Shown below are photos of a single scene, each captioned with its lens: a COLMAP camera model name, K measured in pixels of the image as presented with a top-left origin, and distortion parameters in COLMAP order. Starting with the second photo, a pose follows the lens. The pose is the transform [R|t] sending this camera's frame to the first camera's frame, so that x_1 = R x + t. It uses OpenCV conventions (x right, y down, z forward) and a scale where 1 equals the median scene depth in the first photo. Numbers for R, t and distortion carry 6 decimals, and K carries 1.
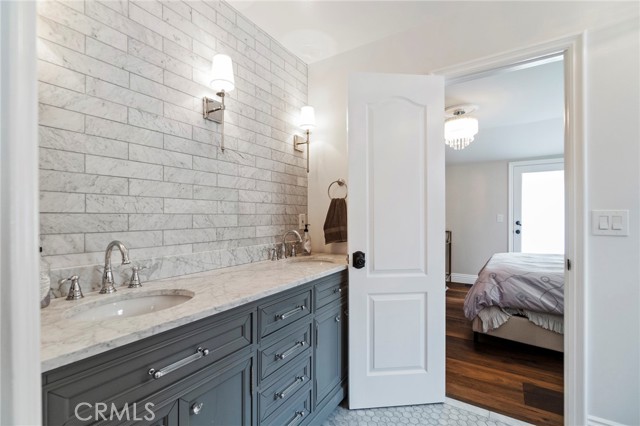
lens RADIAL K [[278.5, 0, 318.3], [0, 278.5, 215.5], [0, 0, 1]] dist [-0.002843, 0.000526]
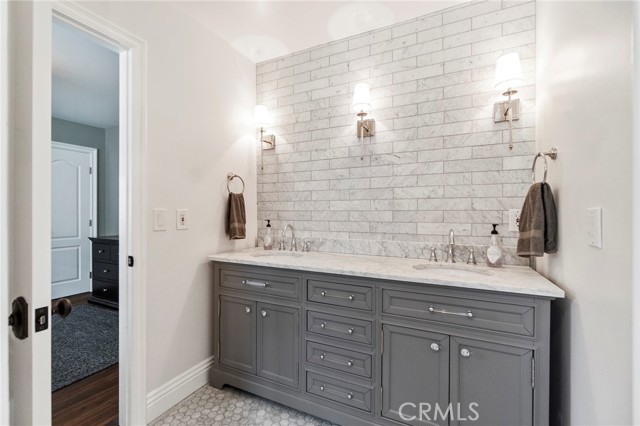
lens RADIAL K [[278.5, 0, 318.2], [0, 278.5, 213.6], [0, 0, 1]] dist [-0.002843, 0.000526]
pose [[0.131853, 0.005449, -0.991254, 0.888674], [0.001580, 0.999982, 0.005707, 0.000441], [0.991268, -0.002318, 0.131842, 0.659696]]
